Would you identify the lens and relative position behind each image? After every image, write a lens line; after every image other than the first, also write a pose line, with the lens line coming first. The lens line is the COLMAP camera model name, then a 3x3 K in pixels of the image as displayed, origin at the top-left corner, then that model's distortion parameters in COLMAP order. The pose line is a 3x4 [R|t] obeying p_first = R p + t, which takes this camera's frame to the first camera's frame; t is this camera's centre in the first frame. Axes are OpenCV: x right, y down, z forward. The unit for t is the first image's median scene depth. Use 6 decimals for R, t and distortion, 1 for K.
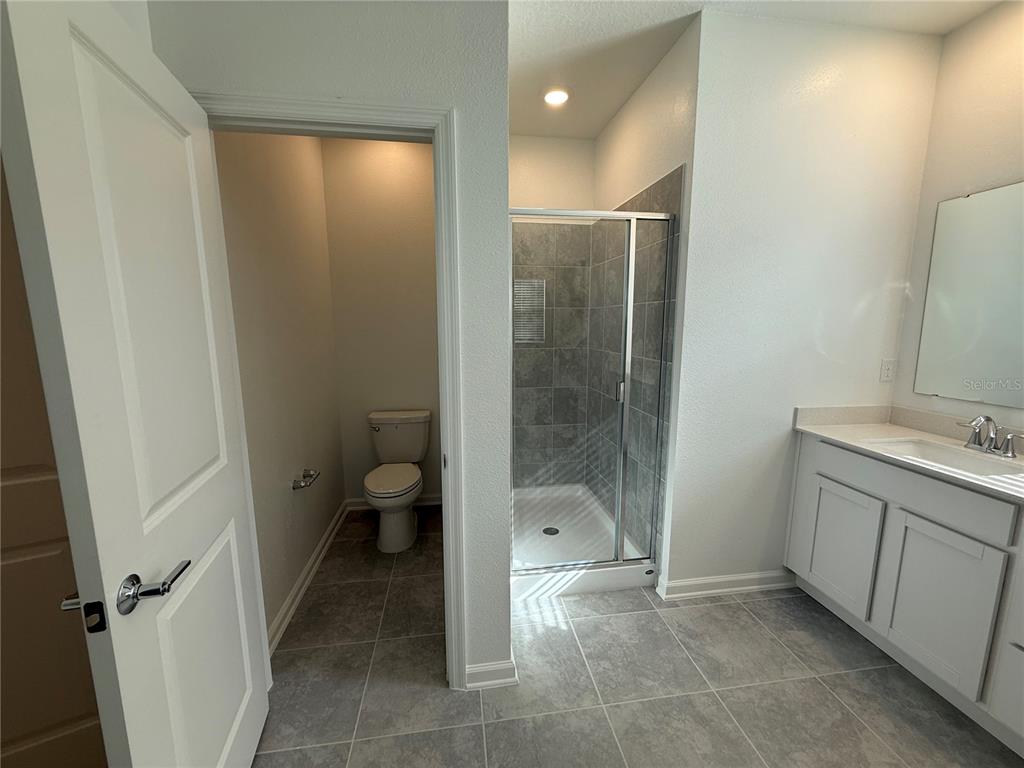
lens RADIAL K [[412.1, 0, 510.1], [0, 412.1, 386.9], [0, 0, 1]] dist [-0.001468, 0.000523]
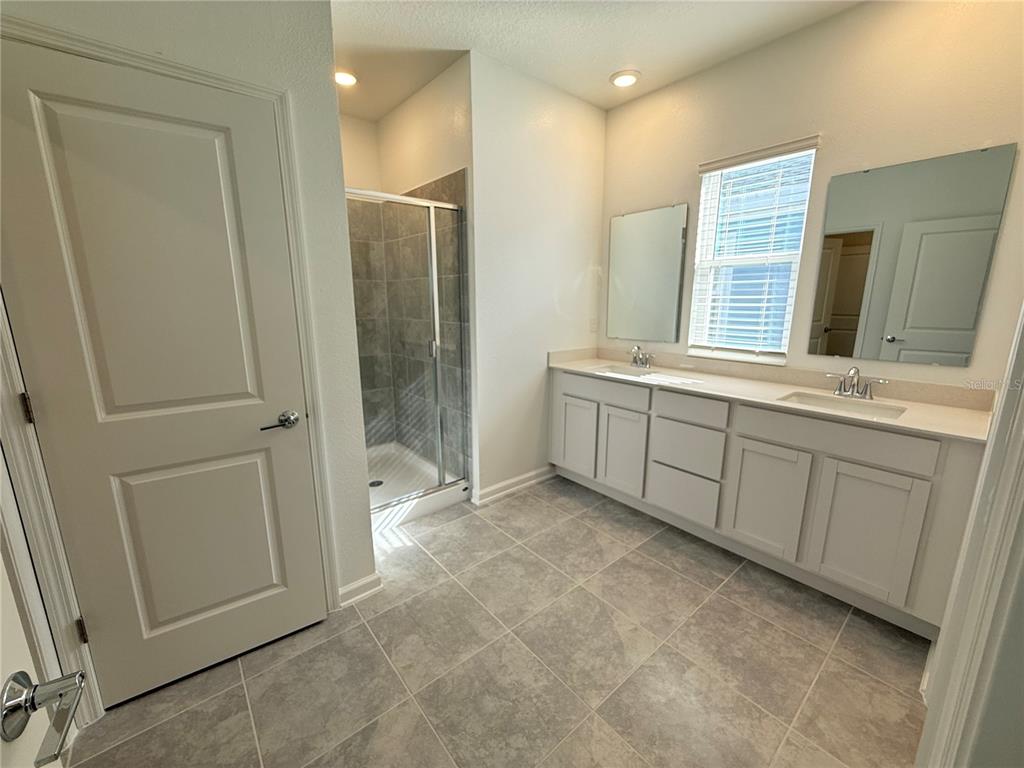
lens RADIAL K [[412.1, 0, 509.7], [0, 412.1, 394.5], [0, 0, 1]] dist [-0.001468, 0.000523]
pose [[0.853735, -0.118917, 0.506946, -0.184866], [0.084230, 0.992290, 0.090916, 0.057242], [-0.513849, -0.034918, 0.857169, -0.190621]]
